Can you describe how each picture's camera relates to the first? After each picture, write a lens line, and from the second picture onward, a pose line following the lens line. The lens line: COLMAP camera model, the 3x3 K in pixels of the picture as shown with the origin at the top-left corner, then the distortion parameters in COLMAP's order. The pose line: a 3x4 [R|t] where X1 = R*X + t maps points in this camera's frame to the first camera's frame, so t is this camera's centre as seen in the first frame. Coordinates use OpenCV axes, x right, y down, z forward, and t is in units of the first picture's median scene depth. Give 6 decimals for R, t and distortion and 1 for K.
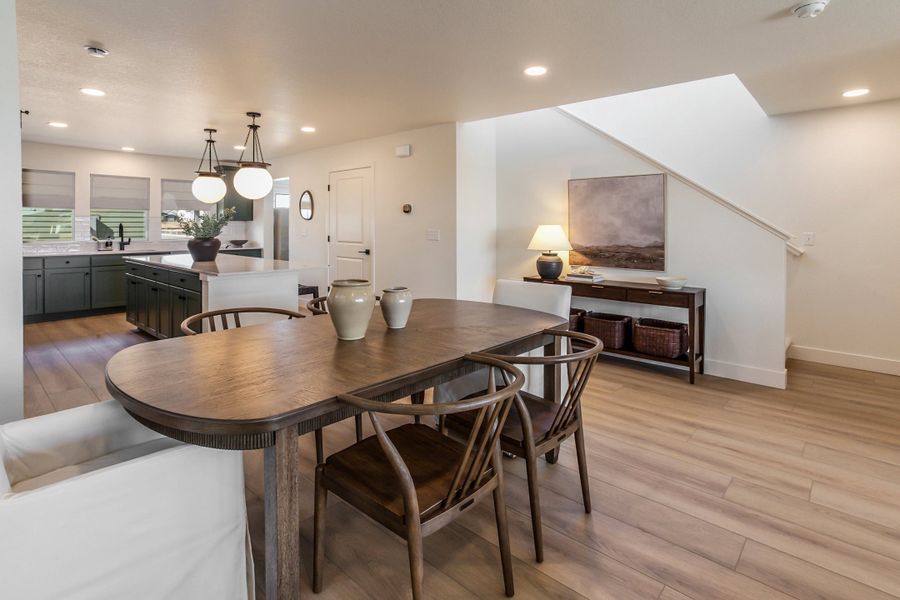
lens RADIAL K [[459.7, 0, 444.6], [0, 459.7, 224.9], [0, 0, 1]] dist [-0.000718, 0.000319]
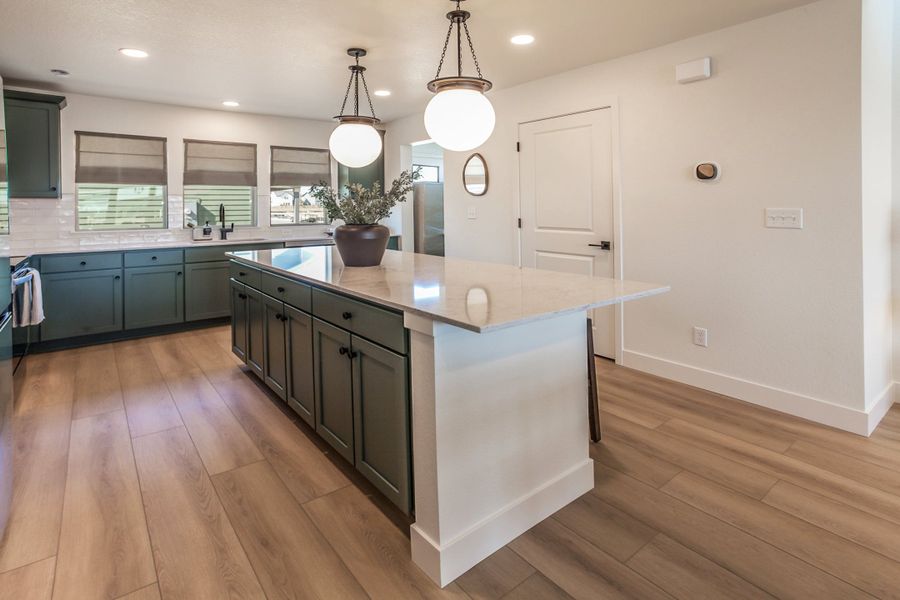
lens RADIAL K [[434.6, 0, 466.6], [0, 434.6, 207.3], [0, 0, 1]] dist [-0.052693, 0.031704]
pose [[0.995793, -0.006298, -0.091412, -0.395167], [0.006044, 0.999977, -0.003050, 0.010925], [0.091429, 0.002485, 0.995808, 0.552598]]
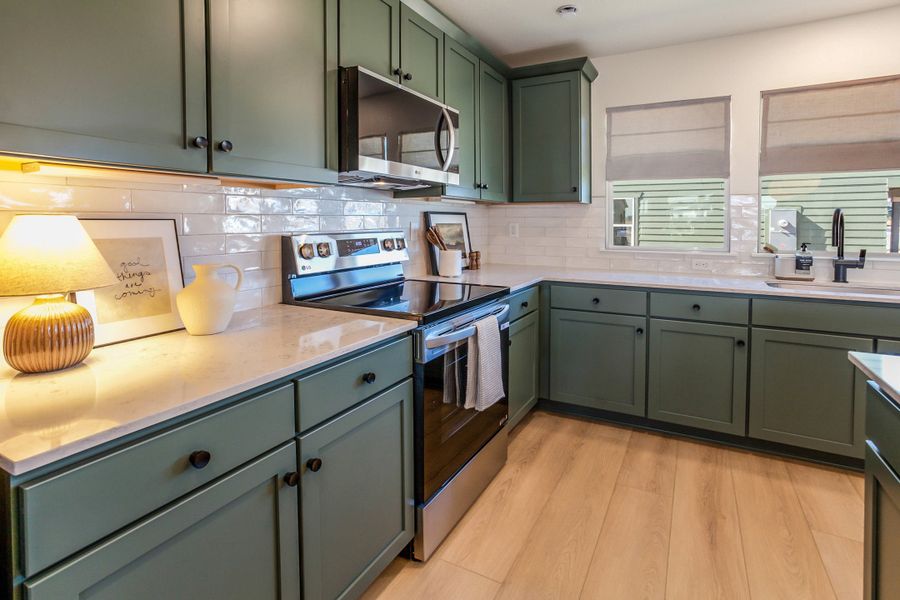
lens RADIAL K [[459.9, 0, 449.8], [0, 459.9, 233.1], [0, 0, 1]] dist [-0.040990, 0.021702]
pose [[0.252270, 0.028299, -0.967243, -0.720065], [-0.004153, 0.999595, 0.028163, 0.010696], [0.967648, -0.003088, 0.252285, 1.010504]]
